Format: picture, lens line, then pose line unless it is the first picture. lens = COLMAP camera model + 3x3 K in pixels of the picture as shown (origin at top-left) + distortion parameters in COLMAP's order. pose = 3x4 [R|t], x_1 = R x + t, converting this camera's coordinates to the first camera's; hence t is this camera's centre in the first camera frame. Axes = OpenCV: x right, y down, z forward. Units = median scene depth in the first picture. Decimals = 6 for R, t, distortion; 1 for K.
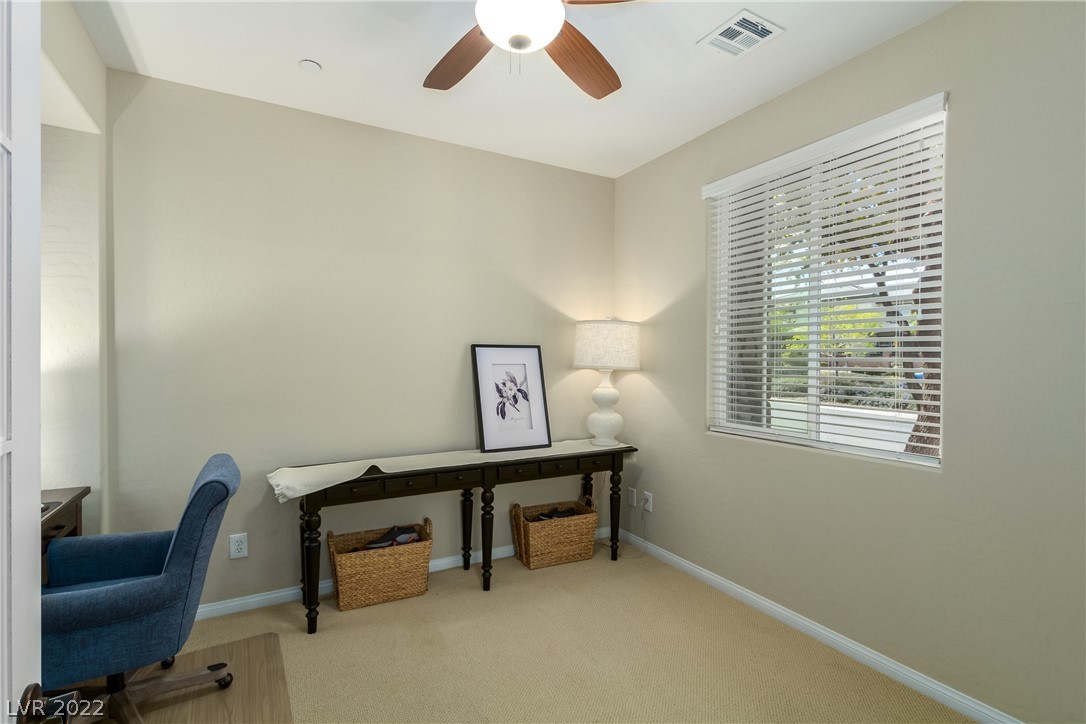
lens RADIAL K [[501.1, 0, 542.6], [0, 501.1, 361.6], [0, 0, 1]] dist [0.004253, -0.002154]
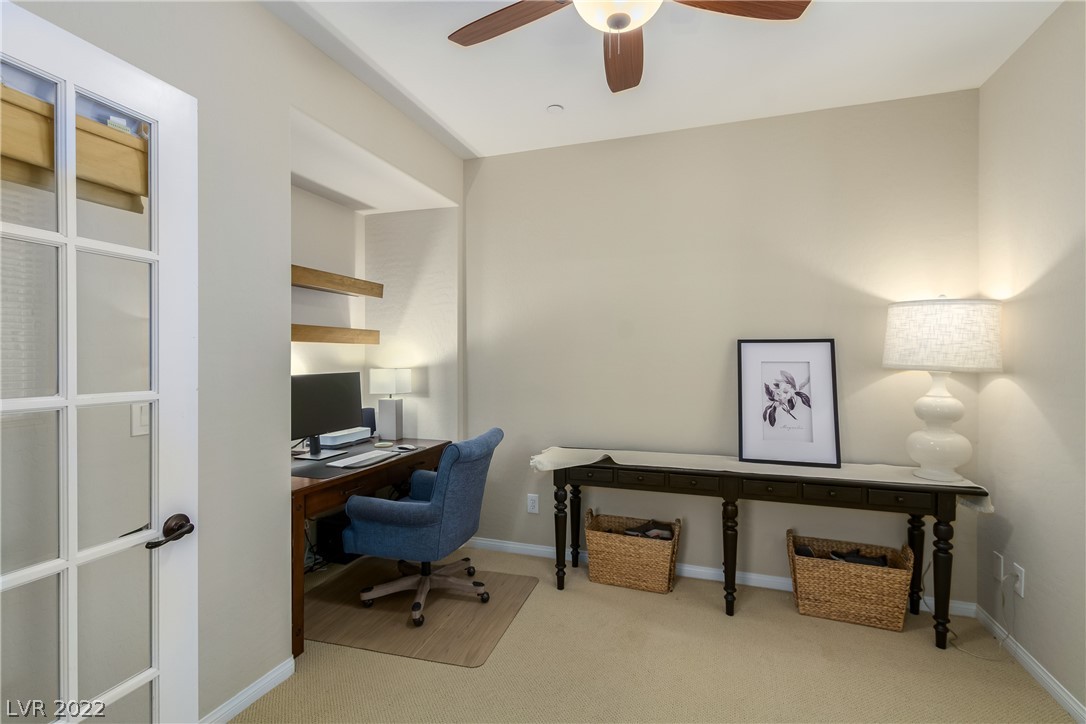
lens RADIAL K [[501.1, 0, 544.5], [0, 501.1, 359.0], [0, 0, 1]] dist [0.004253, -0.002154]
pose [[0.673570, -0.000236, -0.739124, 0.295677], [-0.002030, 0.999996, -0.002168, 0.002694], [0.739121, 0.002961, 0.673566, 0.138431]]
